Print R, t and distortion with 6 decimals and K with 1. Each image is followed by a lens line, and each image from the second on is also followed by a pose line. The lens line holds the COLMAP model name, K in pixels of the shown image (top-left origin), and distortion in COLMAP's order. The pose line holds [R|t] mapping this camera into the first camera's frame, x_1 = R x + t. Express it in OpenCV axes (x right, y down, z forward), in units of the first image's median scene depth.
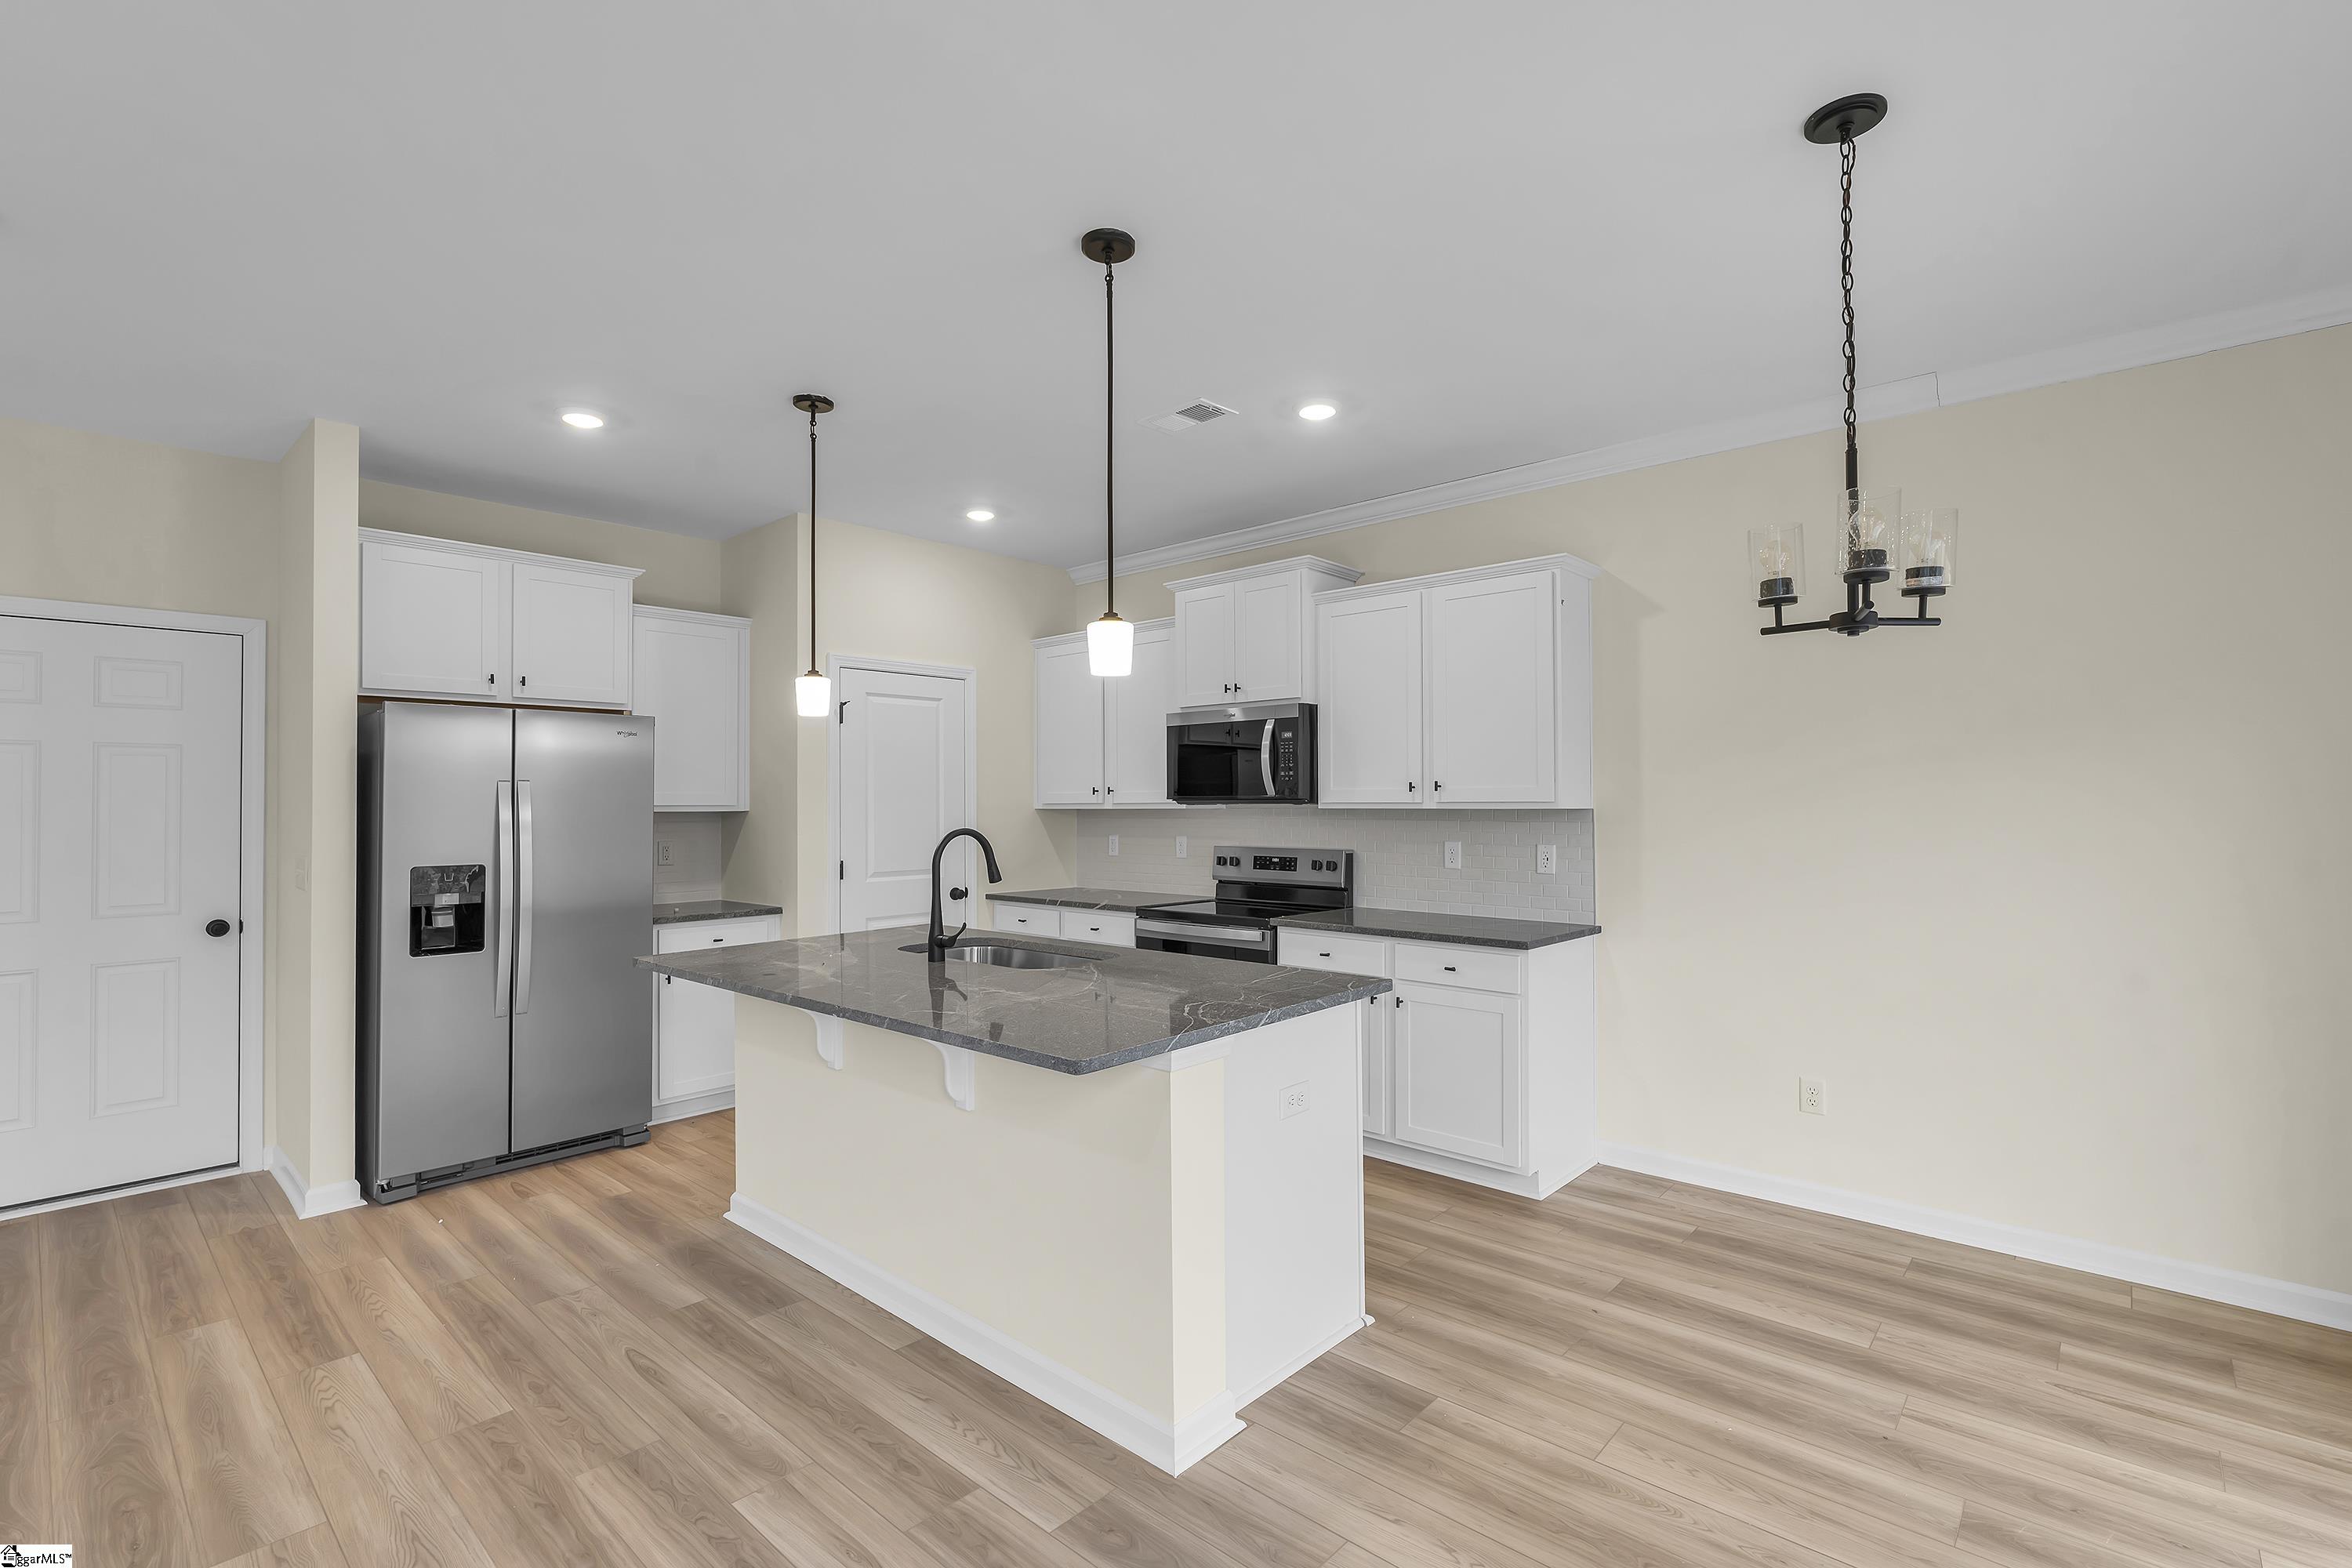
lens RADIAL K [[1030.1, 0, 1194.2], [0, 1030.1, 784.7], [0, 0, 1]] dist [-0.015625, 0.004630]
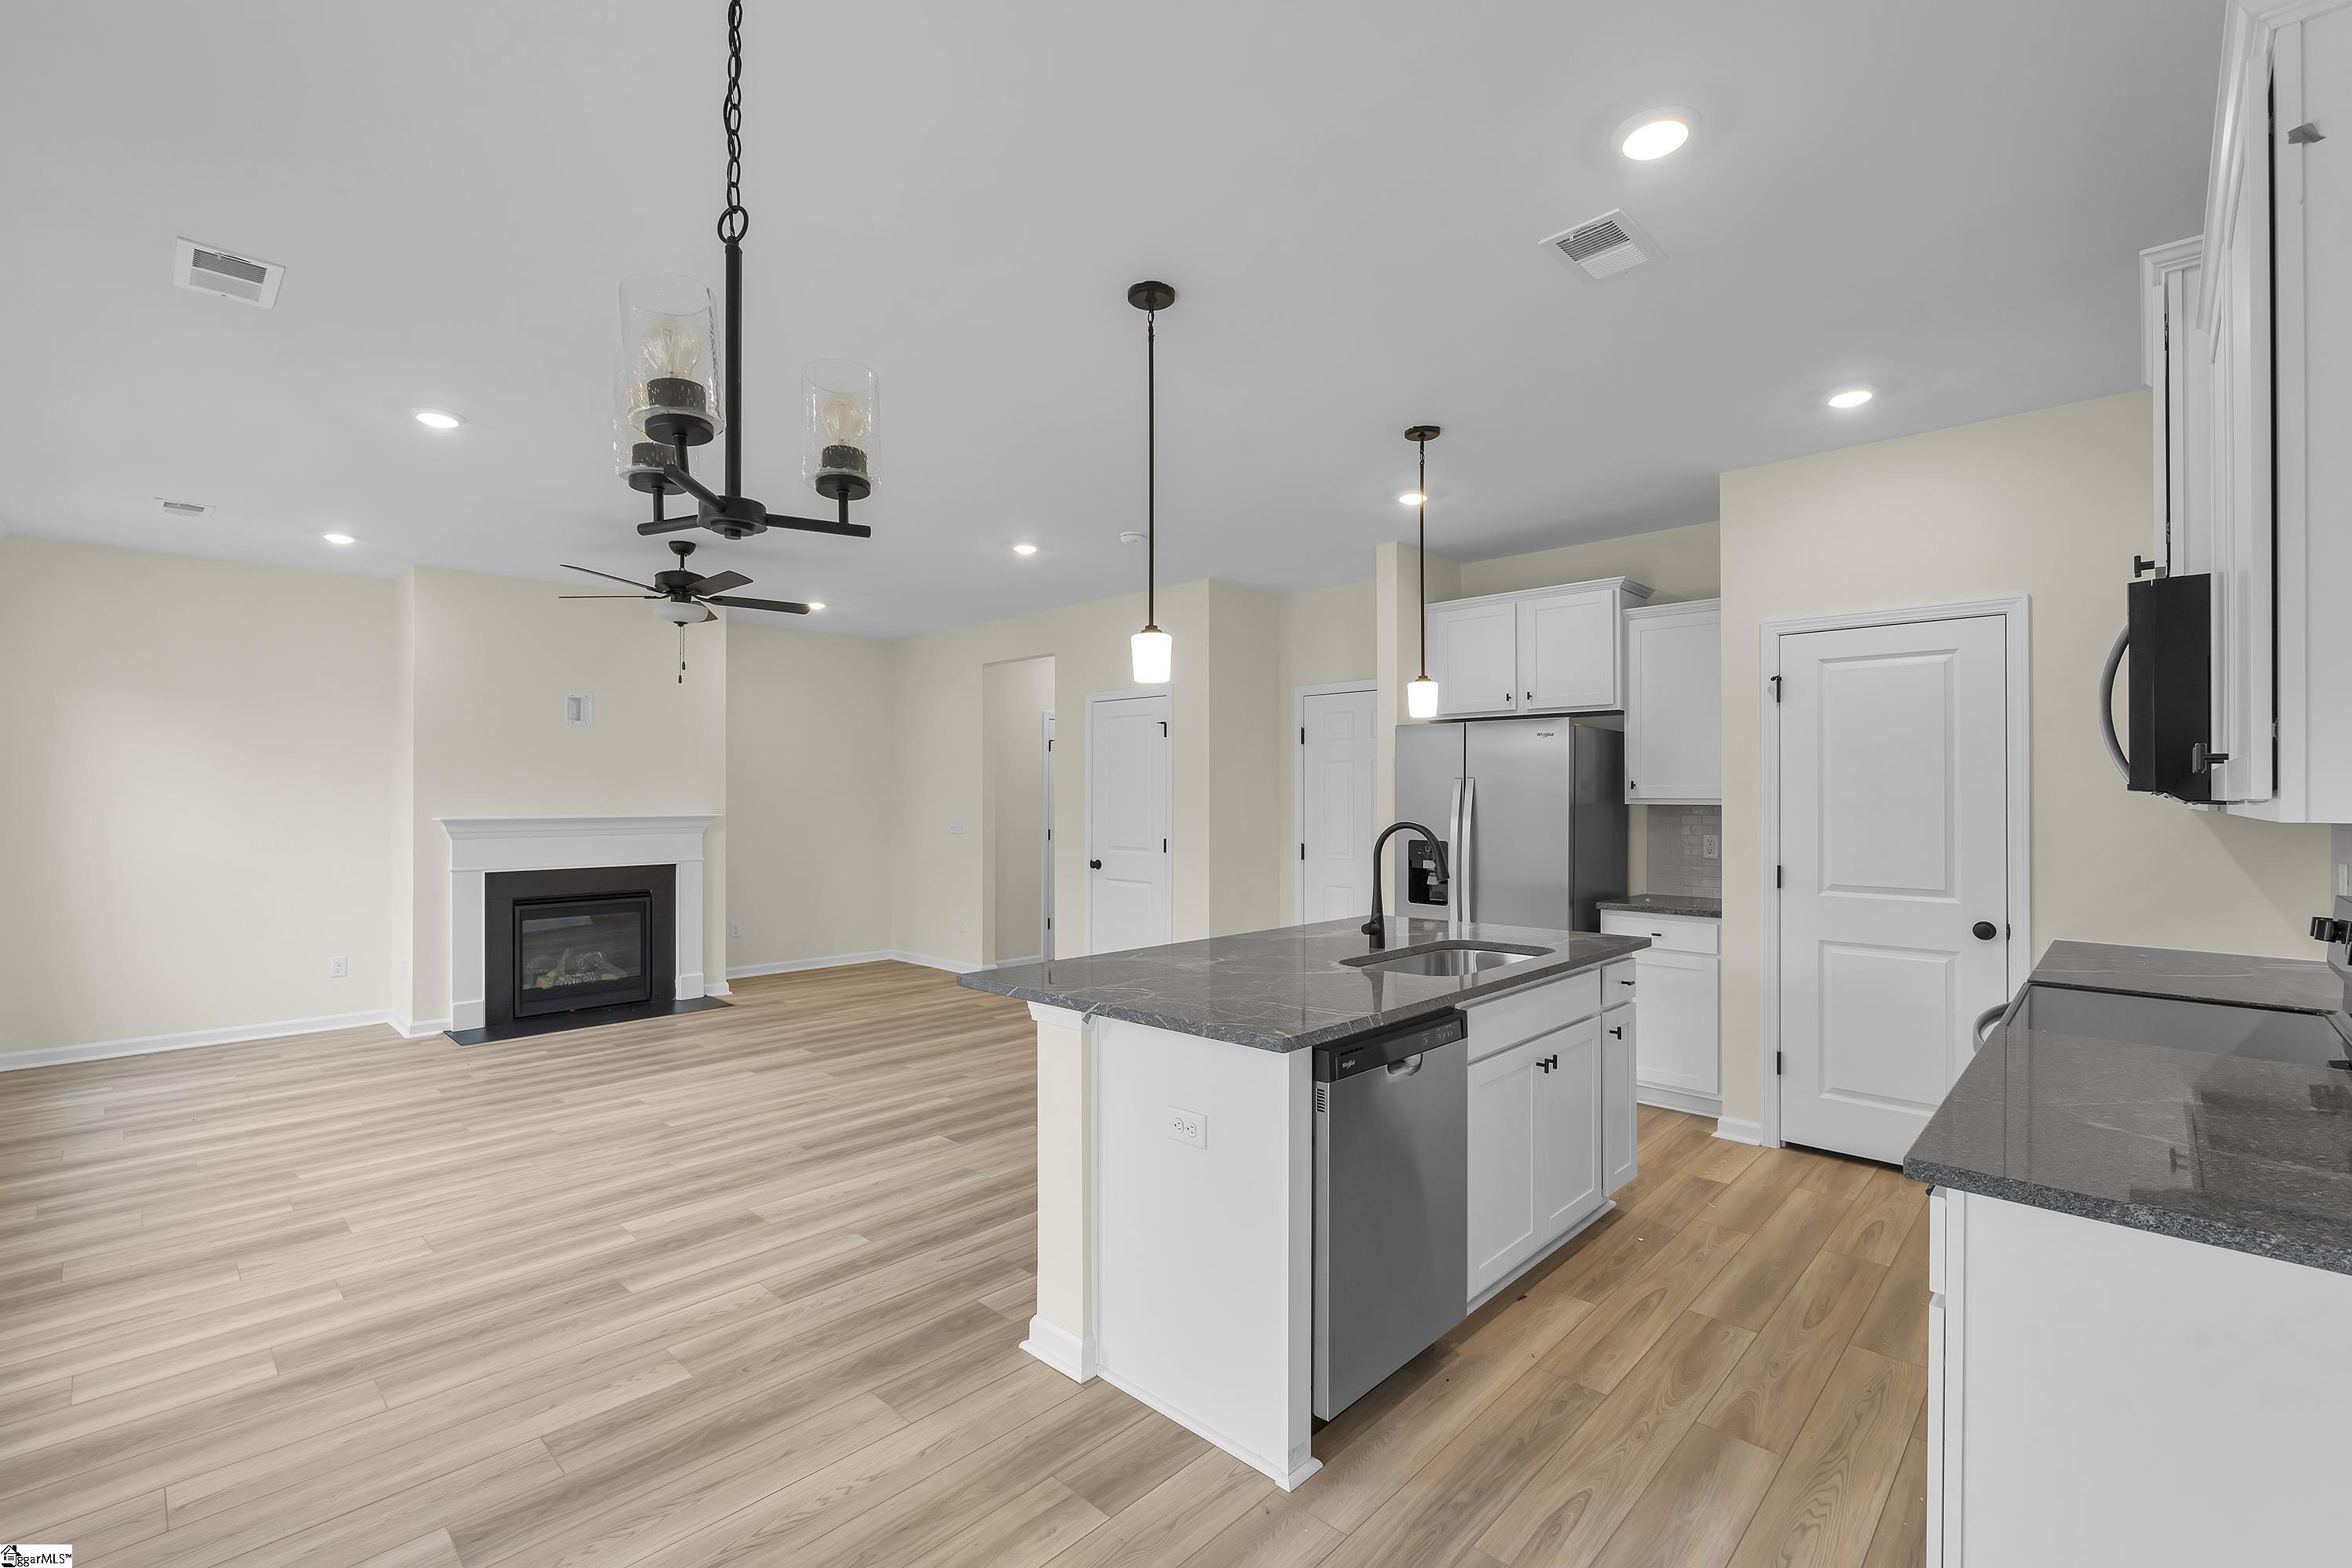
lens RADIAL K [[1030.1, 0, 1143.5], [0, 1030.1, 790.7], [0, 0, 1]] dist [-0.015625, 0.004630]
pose [[-0.034586, 0.007080, -0.999377, 0.689305], [0.013144, 0.999892, 0.006629, -0.000180], [0.999315, -0.012906, -0.034676, 0.686665]]
